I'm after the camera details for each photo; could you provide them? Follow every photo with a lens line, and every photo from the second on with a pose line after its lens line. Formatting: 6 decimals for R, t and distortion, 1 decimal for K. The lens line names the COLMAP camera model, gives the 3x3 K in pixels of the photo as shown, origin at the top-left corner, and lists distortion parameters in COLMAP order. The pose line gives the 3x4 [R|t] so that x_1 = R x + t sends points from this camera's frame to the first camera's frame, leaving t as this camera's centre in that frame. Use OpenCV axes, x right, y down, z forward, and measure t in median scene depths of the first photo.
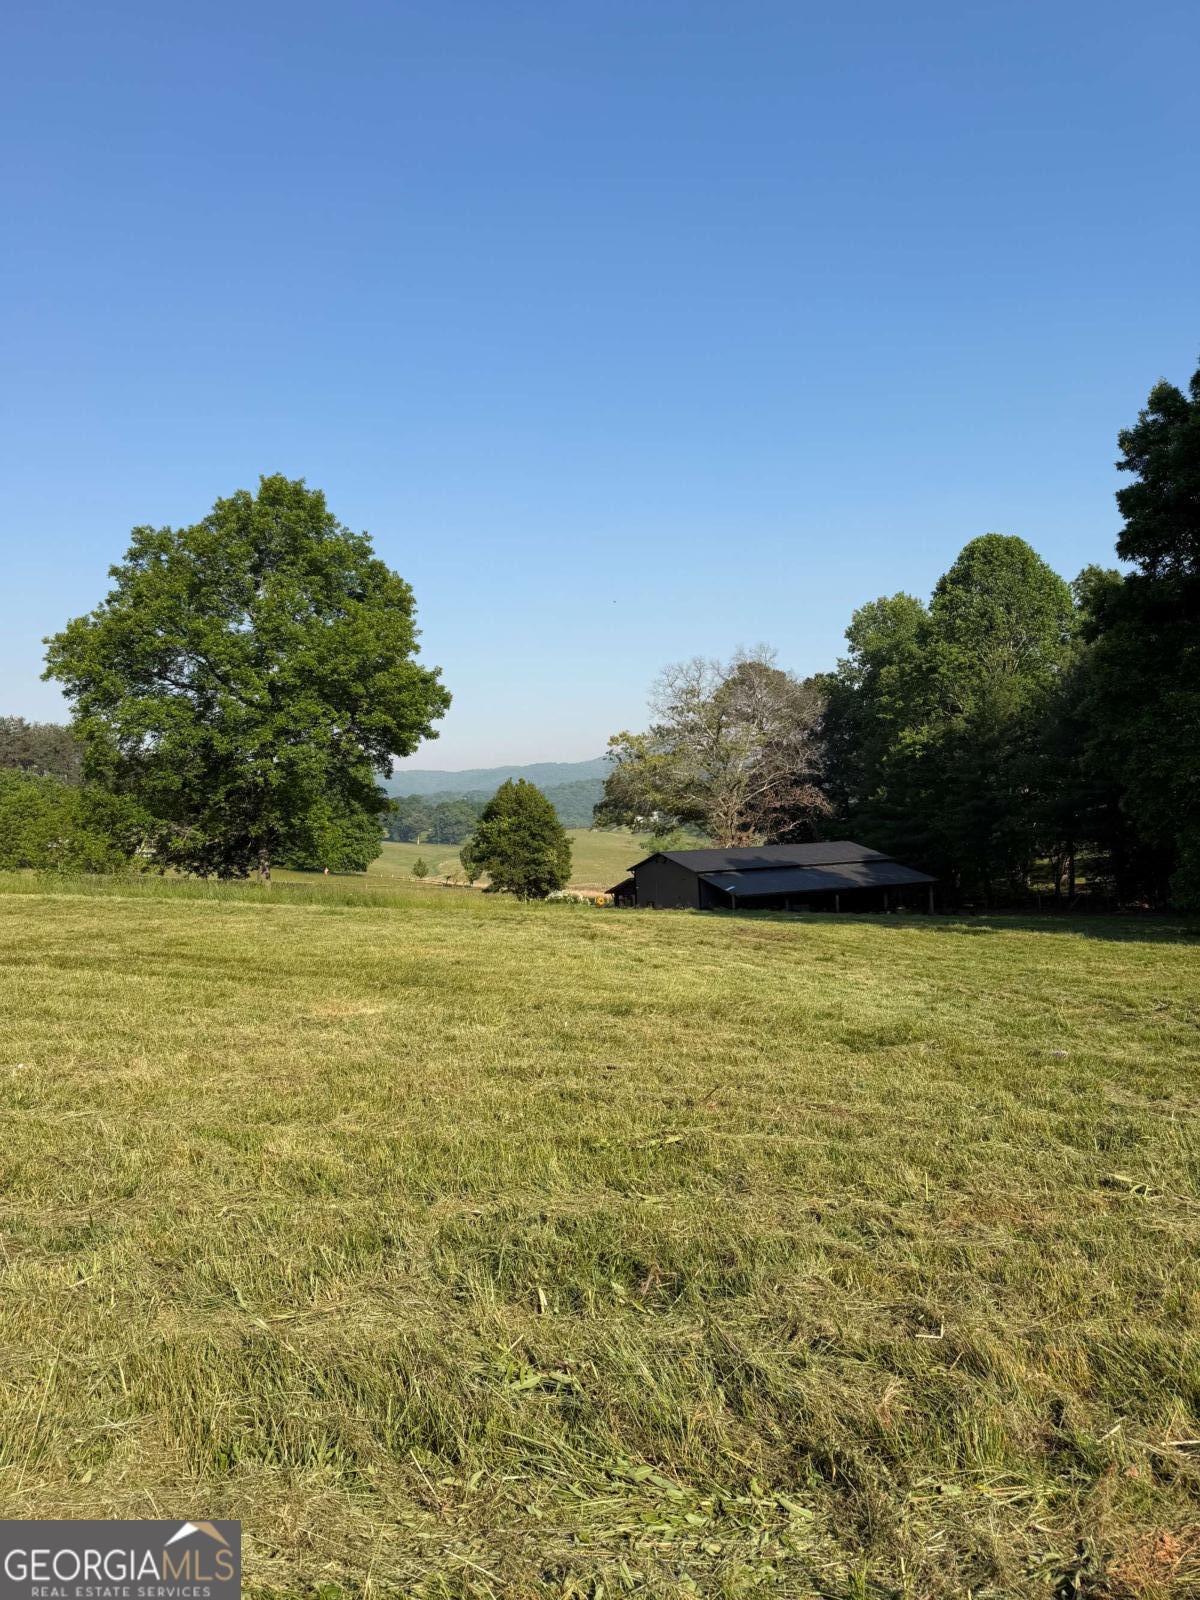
lens RADIAL K [[1119.1, 0, 601.6], [0, 1119.1, 814.2], [0, 0, 1]] dist [0.037032, -0.053716]
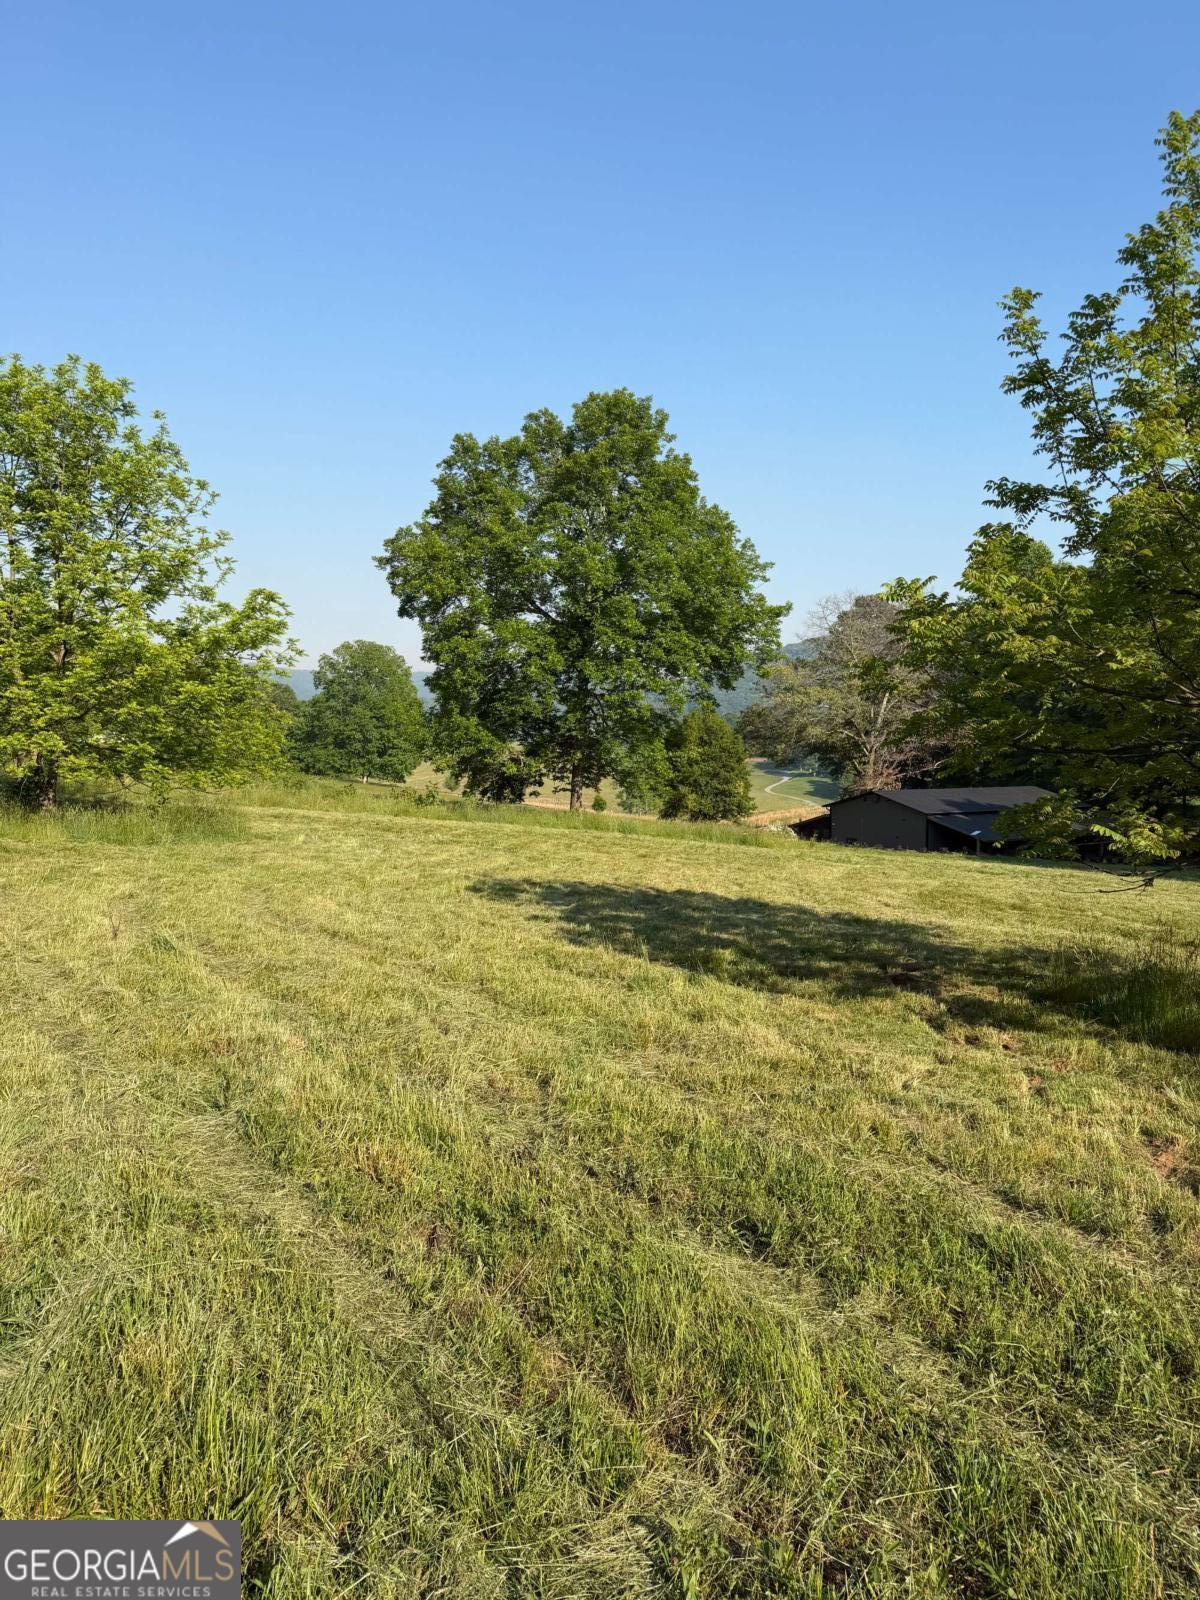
lens RADIAL K [[1119.1, 0, 632.7], [0, 1119.1, 797.3], [0, 0, 1]] dist [0.037032, -0.053716]
pose [[0.995577, 0.043537, 0.083256, -0.223622], [-0.048509, 0.997099, 0.058660, -0.007903], [-0.080461, -0.062439, 0.994800, 0.015310]]
